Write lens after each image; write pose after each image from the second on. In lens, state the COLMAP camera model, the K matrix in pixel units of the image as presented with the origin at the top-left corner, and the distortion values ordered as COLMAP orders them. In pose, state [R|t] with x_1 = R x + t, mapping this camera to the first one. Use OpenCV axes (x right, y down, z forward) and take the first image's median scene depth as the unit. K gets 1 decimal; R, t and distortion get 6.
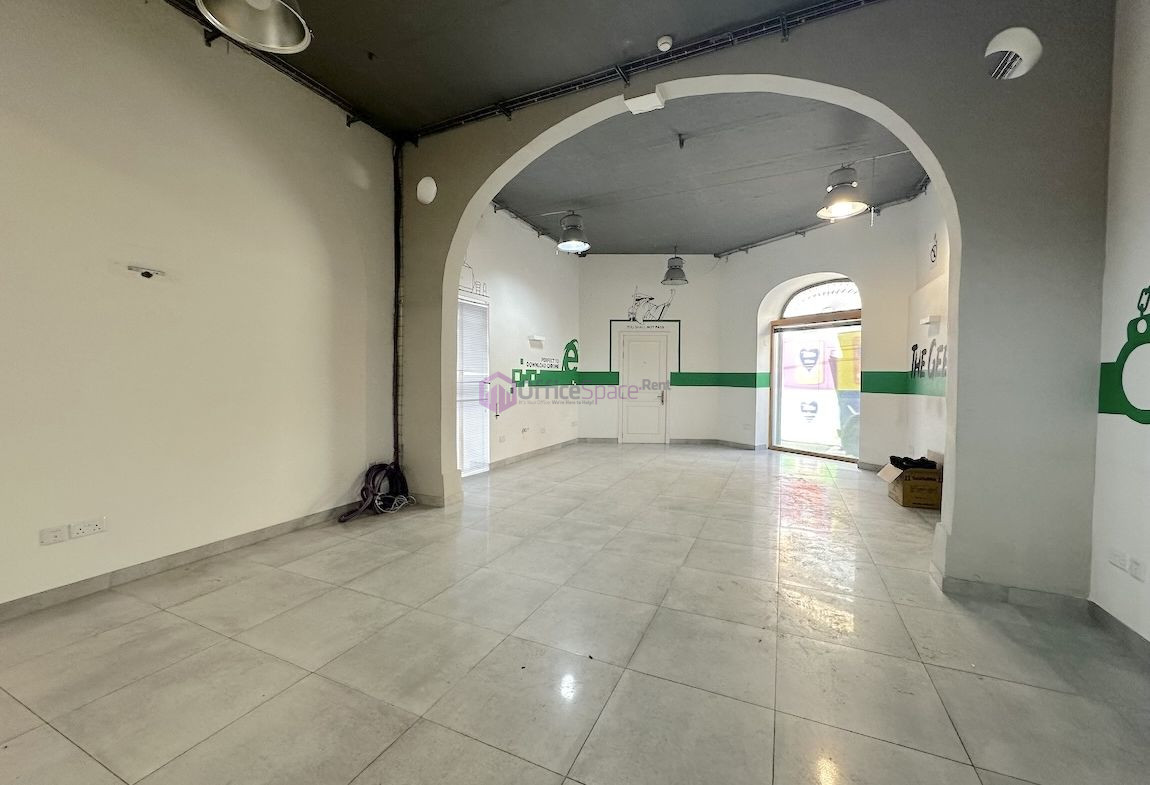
lens RADIAL K [[452.9, 0, 572.7], [0, 452.9, 394.6], [0, 0, 1]] dist [-0.000633, -0.000031]
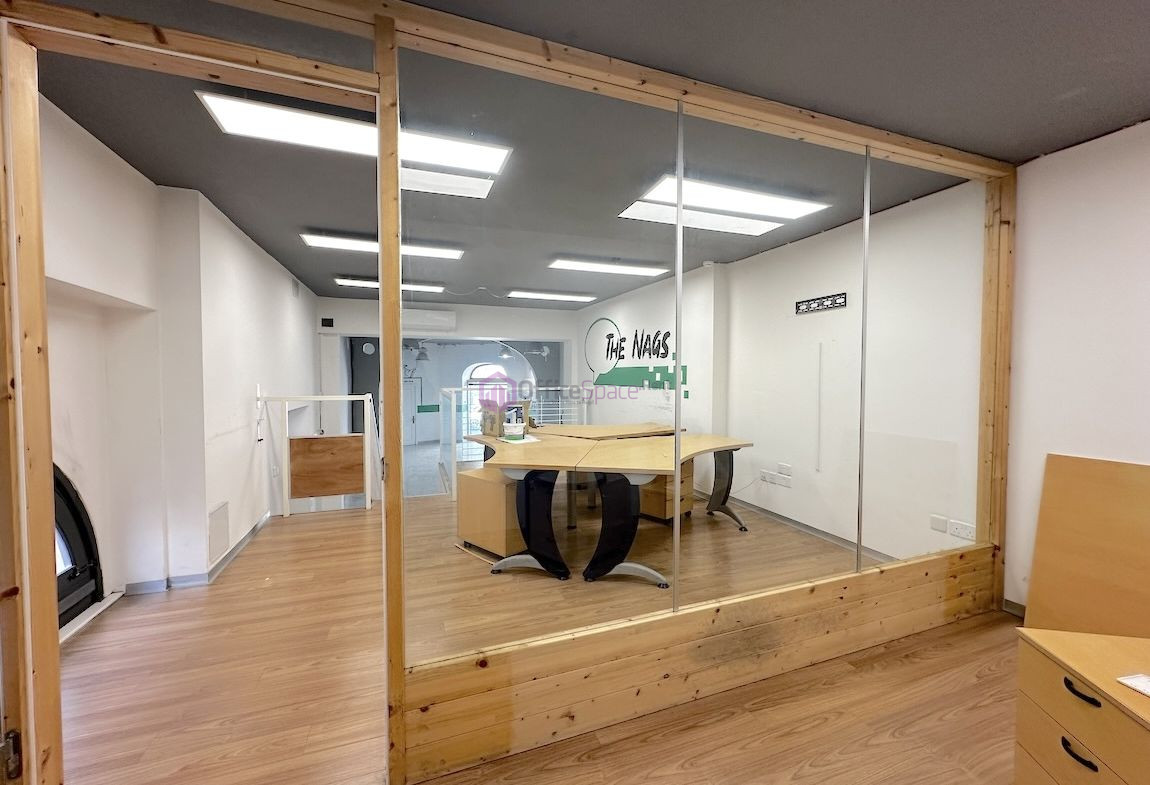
lens RADIAL K [[457.5, 0, 575.0], [0, 457.5, 392.5], [0, 0, 1]] dist [-0.000148, 0.000197]
pose [[0.688950, -0.036512, 0.723889, -0.745238], [0.032568, 0.999281, 0.019407, -0.128214], [-0.724077, 0.010205, 0.689644, -0.809539]]
